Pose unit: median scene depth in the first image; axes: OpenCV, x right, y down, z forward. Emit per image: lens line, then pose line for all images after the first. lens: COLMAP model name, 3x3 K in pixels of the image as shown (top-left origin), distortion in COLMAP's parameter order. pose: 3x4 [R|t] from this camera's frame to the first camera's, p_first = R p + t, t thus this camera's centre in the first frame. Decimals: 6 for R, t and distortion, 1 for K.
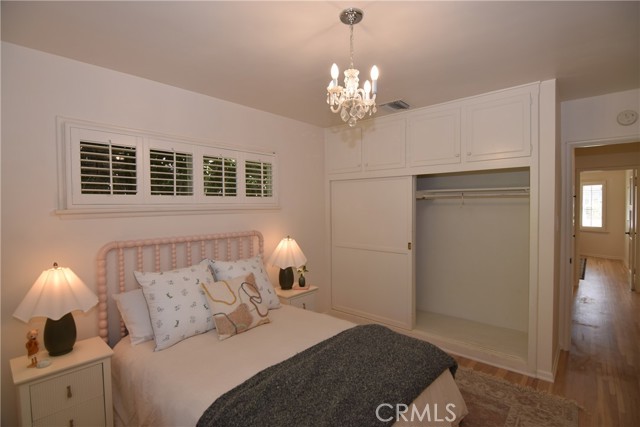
lens RADIAL K [[312.3, 0, 318.3], [0, 312.3, 215.7], [0, 0, 1]] dist [-0.008399, -0.005997]
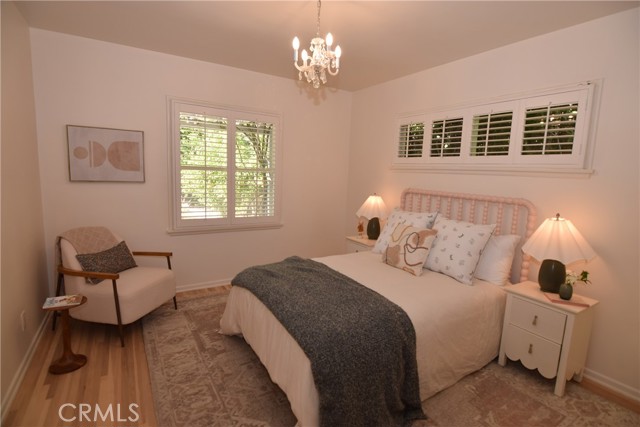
lens RADIAL K [[312.3, 0, 319.2], [0, 312.3, 212.4], [0, 0, 1]] dist [-0.008399, -0.005997]
pose [[-0.288953, 0.148800, -0.945709, 0.756474], [-0.037034, 0.985370, 0.166356, -0.031080], [0.956627, 0.083093, -0.279215, 0.785954]]
